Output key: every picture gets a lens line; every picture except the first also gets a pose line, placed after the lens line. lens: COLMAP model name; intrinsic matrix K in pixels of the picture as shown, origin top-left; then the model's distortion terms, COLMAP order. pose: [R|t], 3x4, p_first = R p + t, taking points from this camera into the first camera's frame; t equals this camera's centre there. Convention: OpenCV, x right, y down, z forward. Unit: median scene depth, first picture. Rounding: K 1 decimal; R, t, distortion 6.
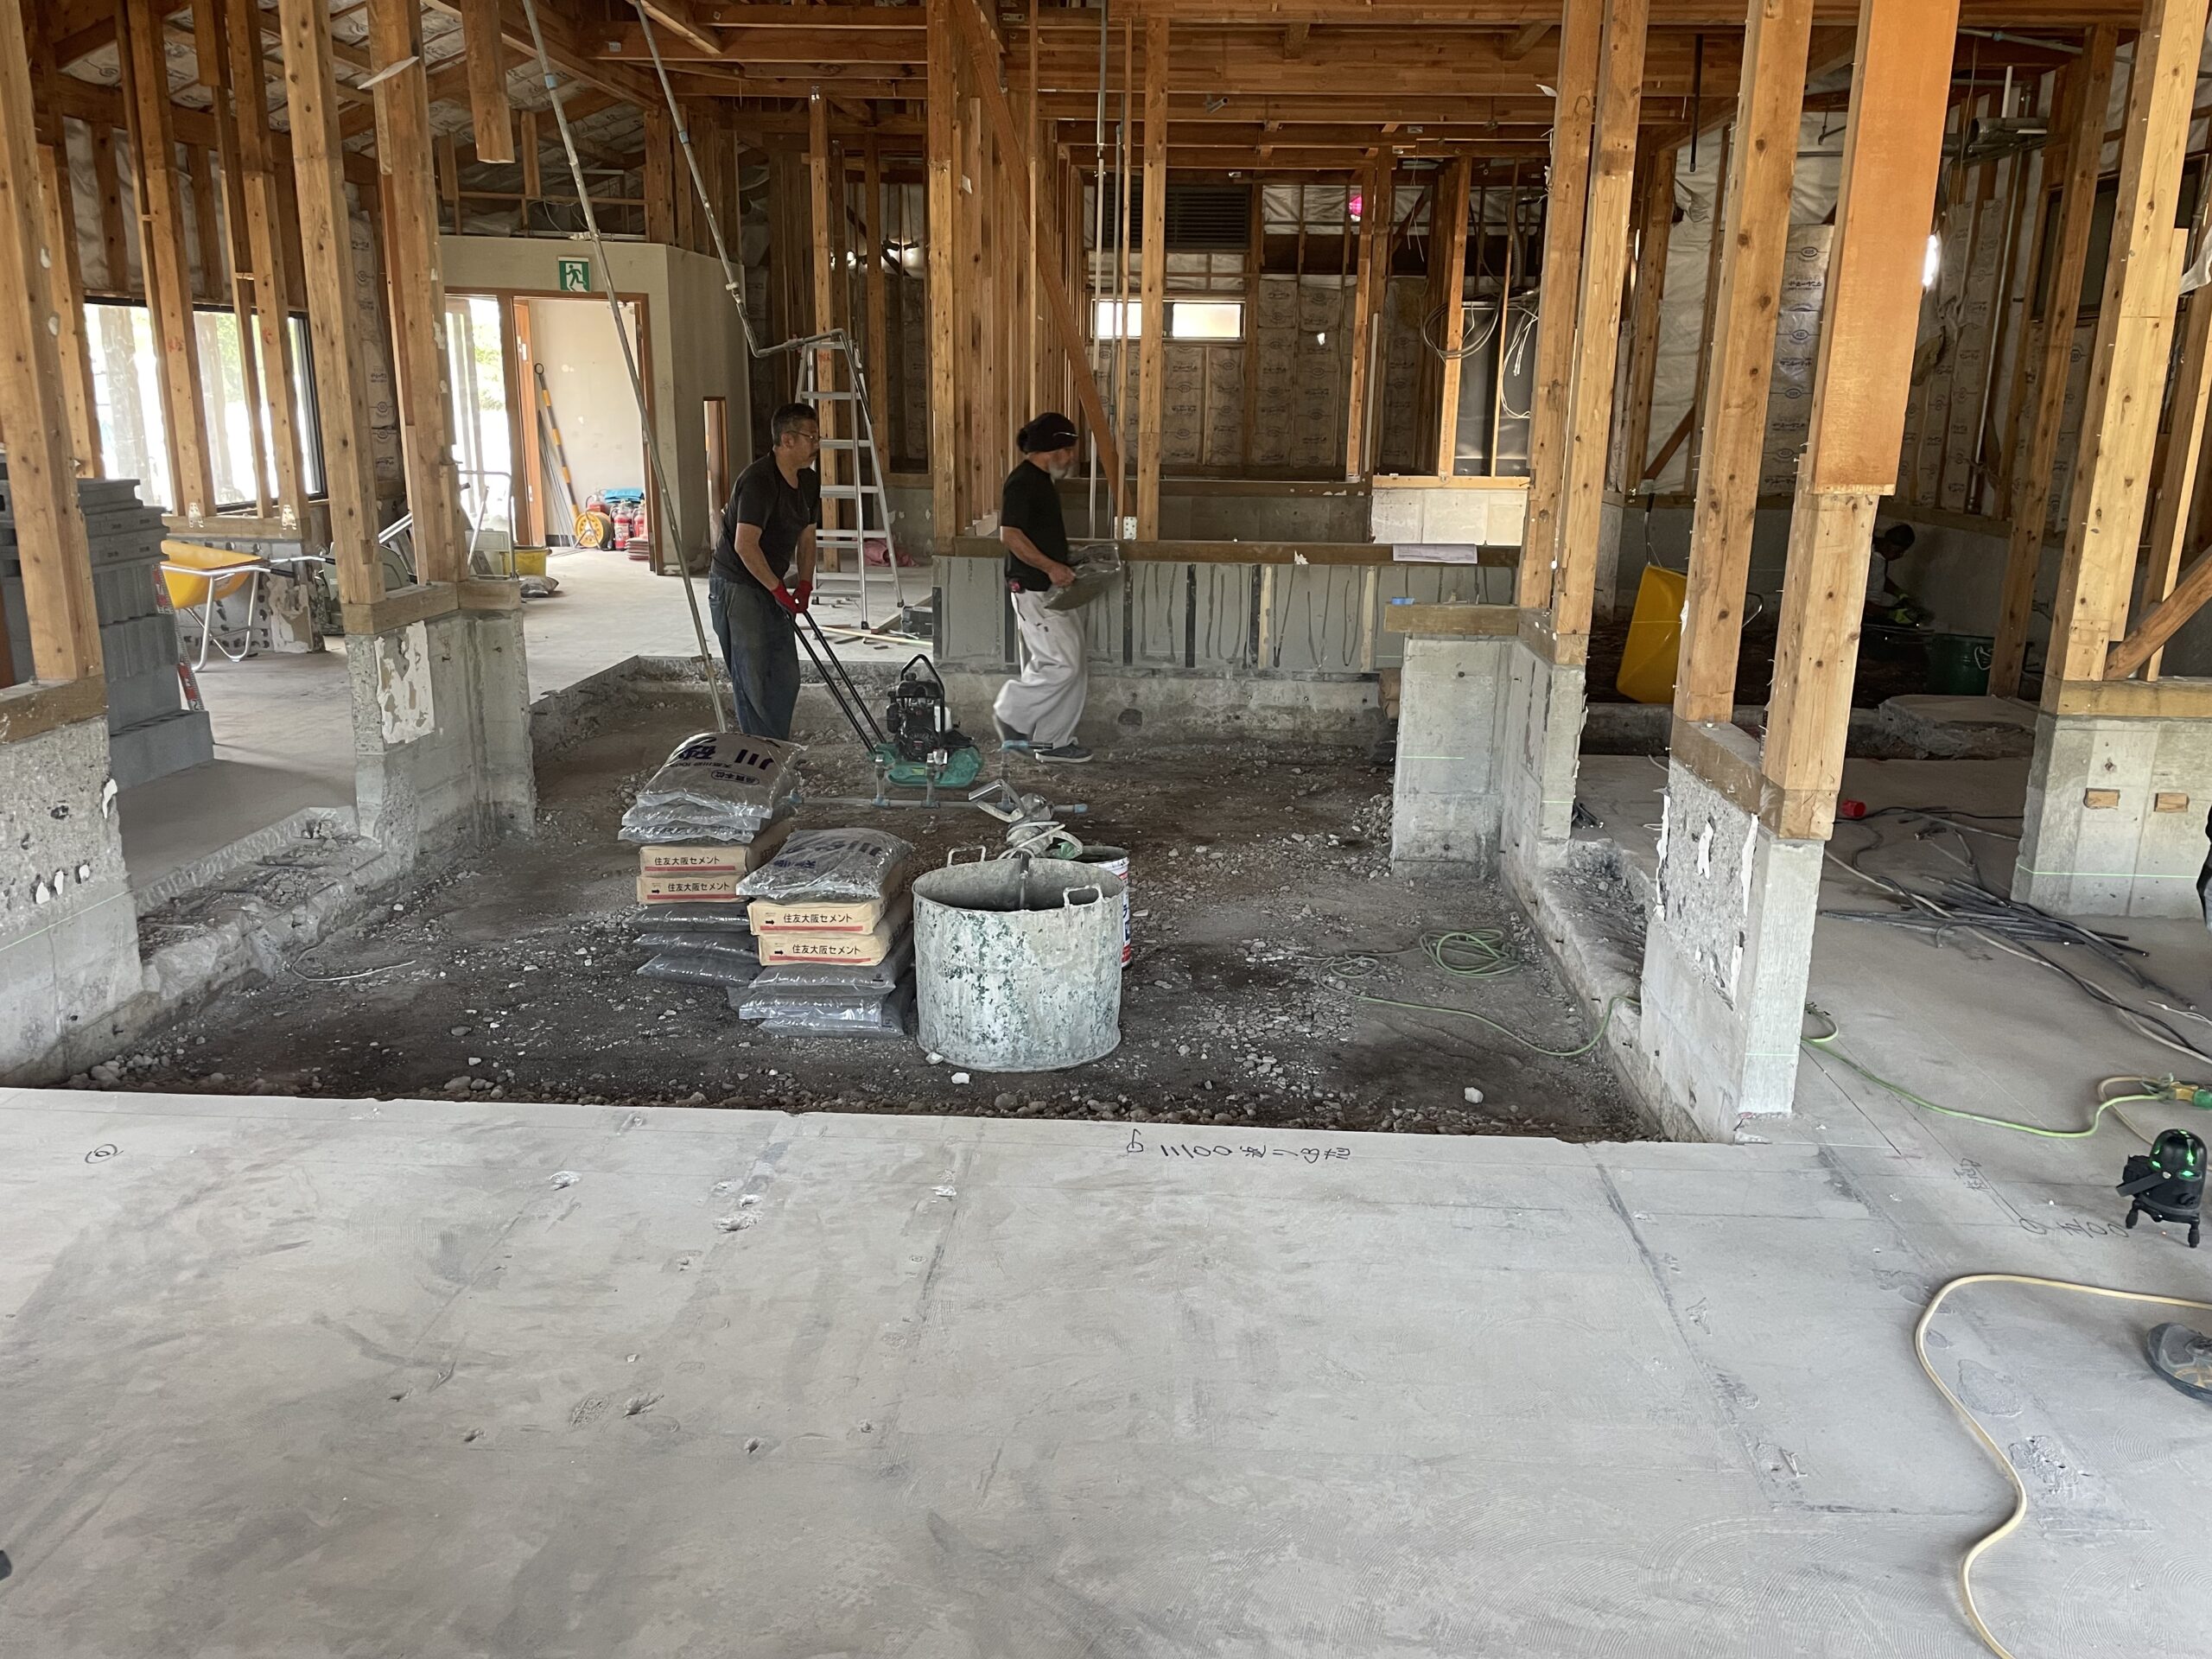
lens RADIAL K [[1686.3, 0, 1106.0], [0, 1686.3, 829.5], [0, 0, 1]] dist [0.109399, -0.001893]
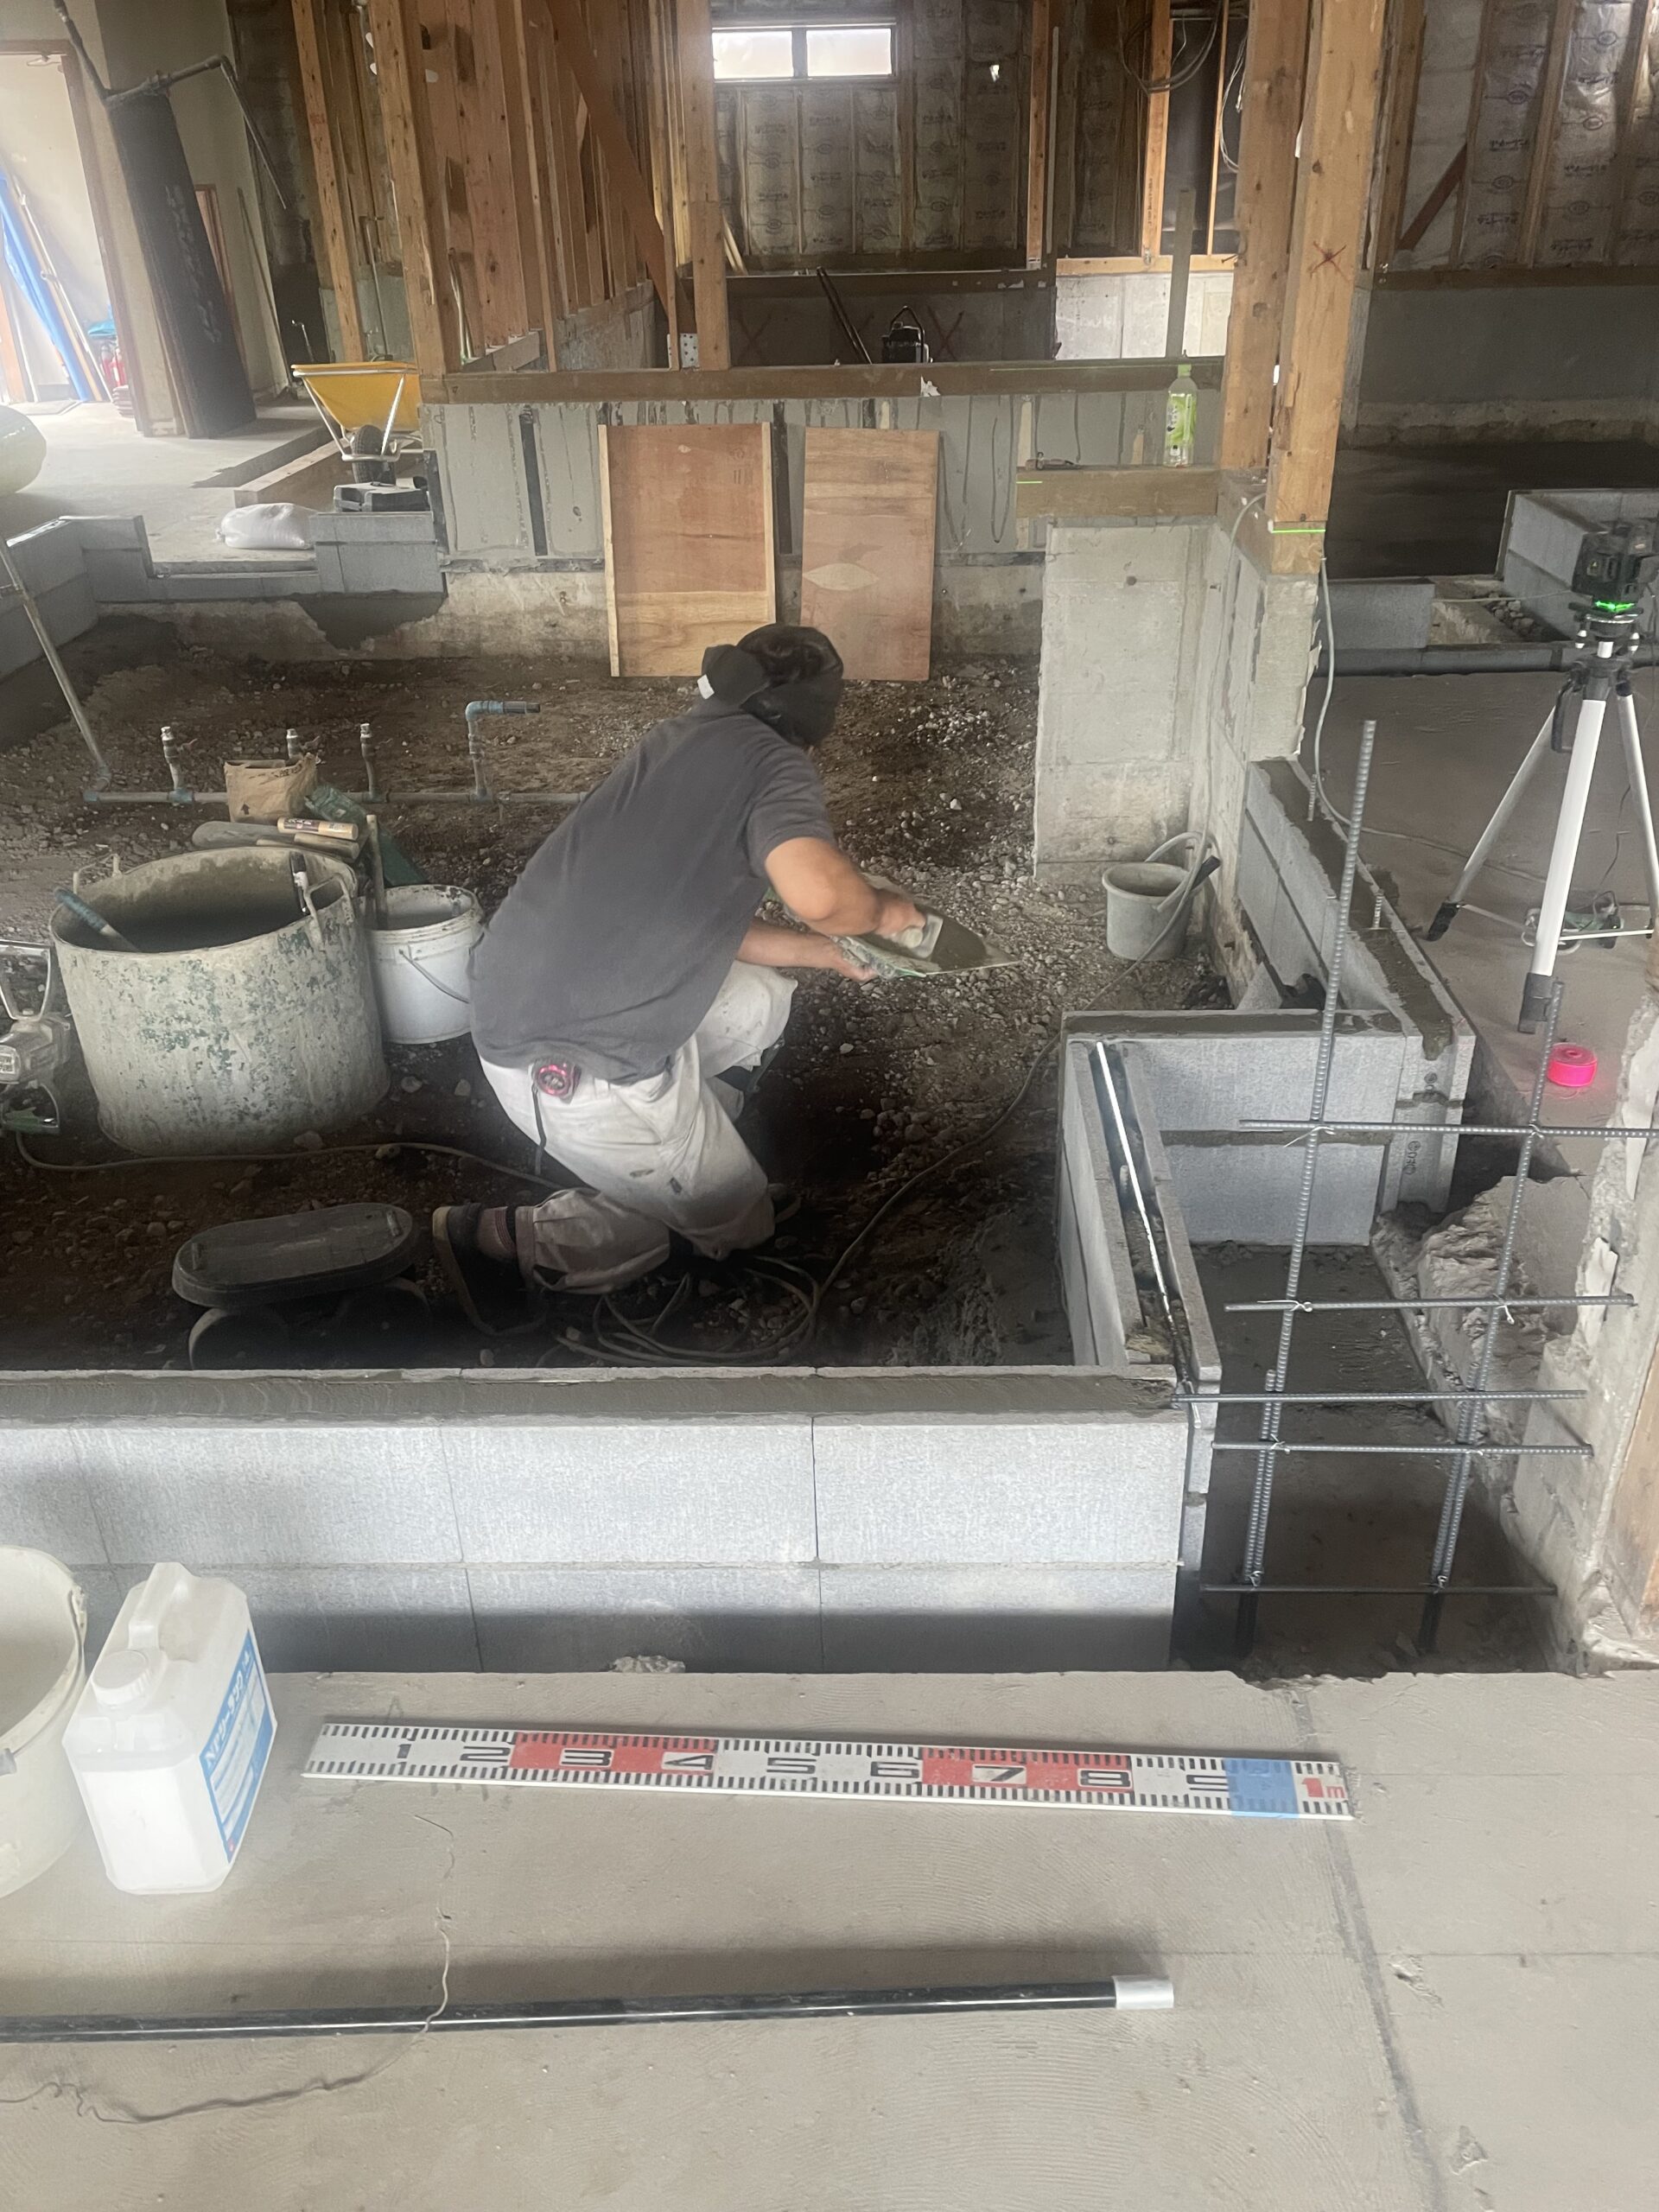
lens RADIAL K [[1676.5, 0, 829.5], [0, 1676.5, 1106.0], [0, 0, 1]] dist [0.085941, -0.104905]
pose [[0.999108, -0.042024, -0.004187, 0.061486], [0.041757, 0.968183, 0.246733, -0.043371], [-0.006315, -0.246688, 0.969074, 0.222828]]
